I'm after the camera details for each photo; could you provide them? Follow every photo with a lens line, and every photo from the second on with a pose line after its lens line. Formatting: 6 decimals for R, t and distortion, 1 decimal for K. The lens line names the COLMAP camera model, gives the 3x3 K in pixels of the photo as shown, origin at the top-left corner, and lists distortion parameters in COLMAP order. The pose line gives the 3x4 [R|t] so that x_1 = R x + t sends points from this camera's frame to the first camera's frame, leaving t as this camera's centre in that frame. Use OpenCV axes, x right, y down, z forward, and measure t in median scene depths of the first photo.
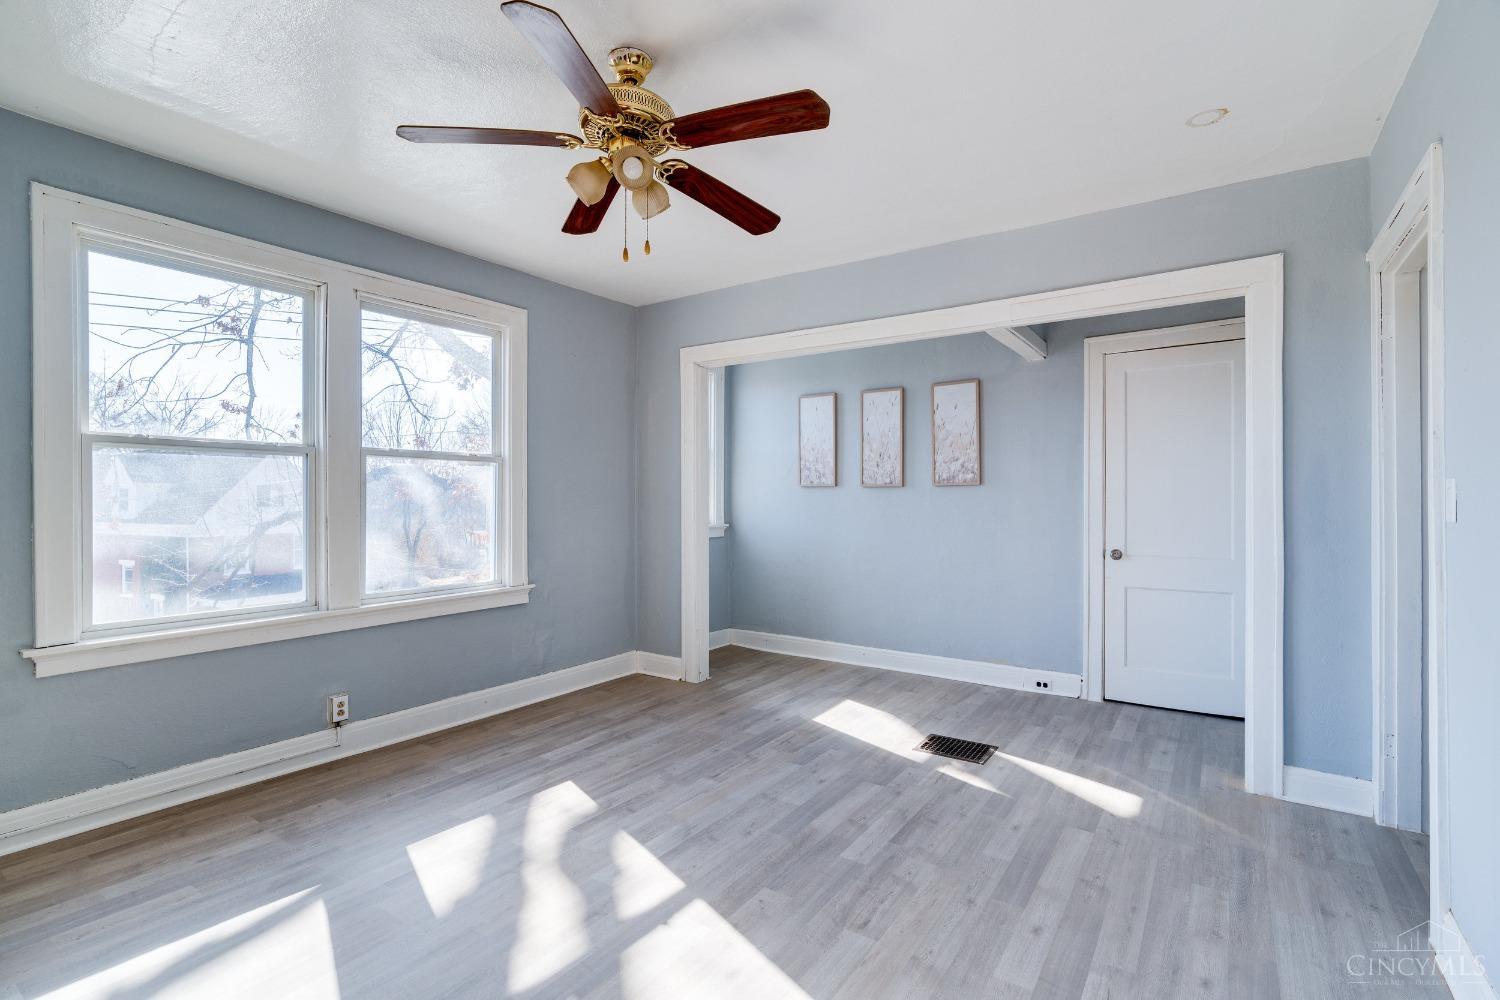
lens RADIAL K [[705.5, 0, 760.2], [0, 705.5, 502.3], [0, 0, 1]] dist [-0.009248, 0.000853]
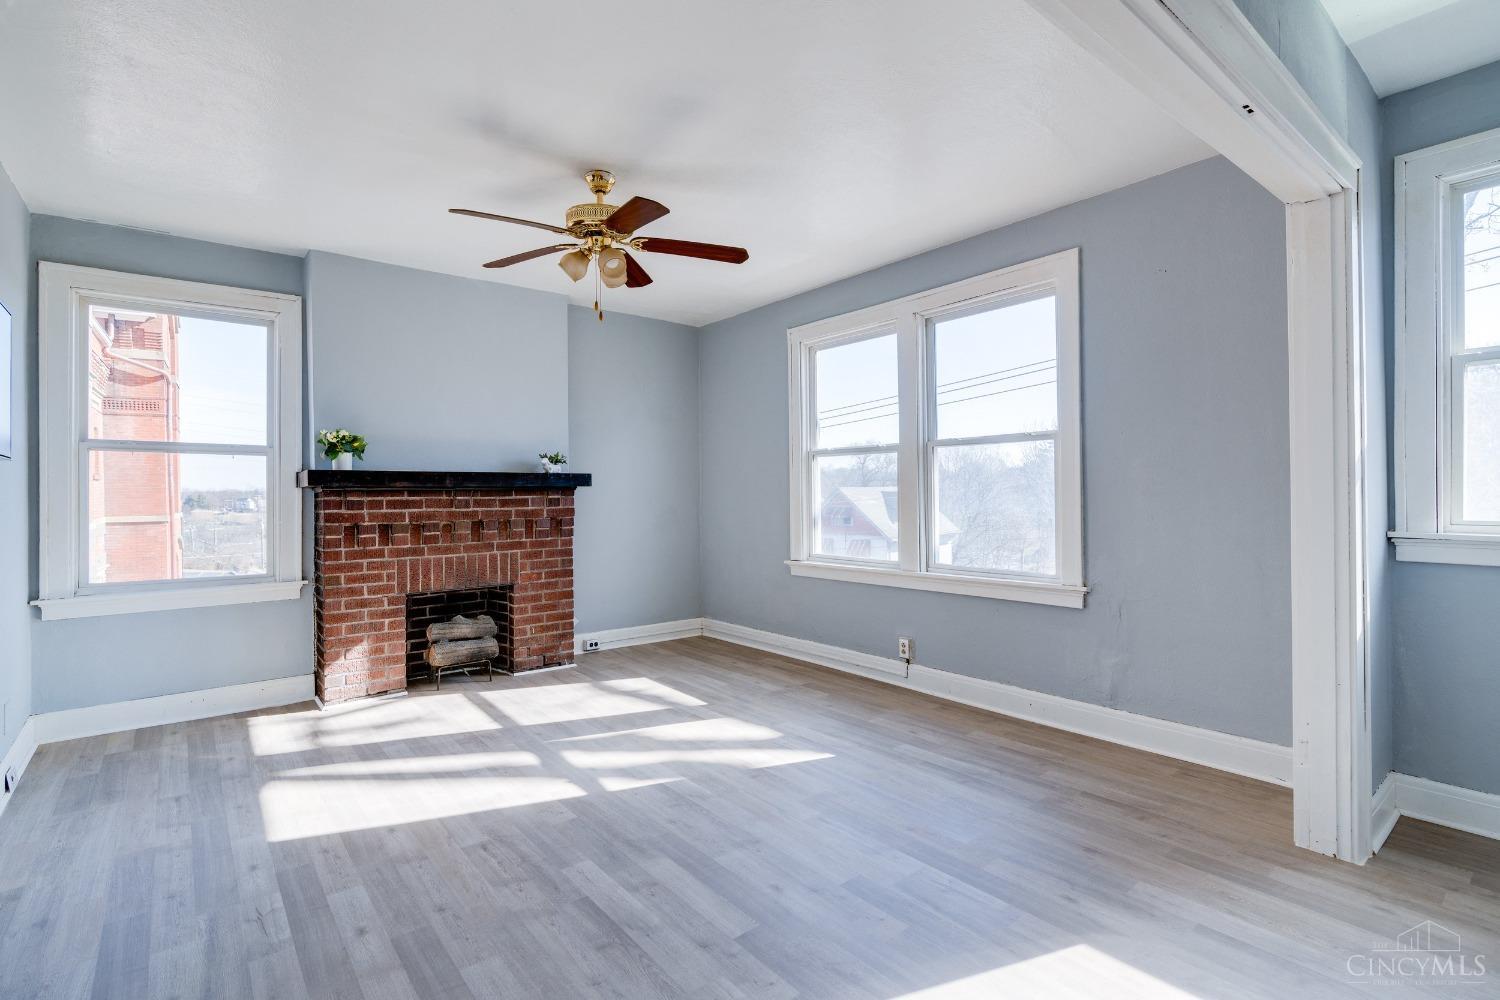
lens RADIAL K [[704.4, 0, 735.9], [0, 704.4, 490.8], [0, 0, 1]] dist [-0.009744, 0.004349]
pose [[-0.308146, 0.004825, -0.951327, 0.707866], [0.010098, 0.999947, 0.001801, 0.002145], [0.951286, -0.009051, -0.308178, 1.102380]]
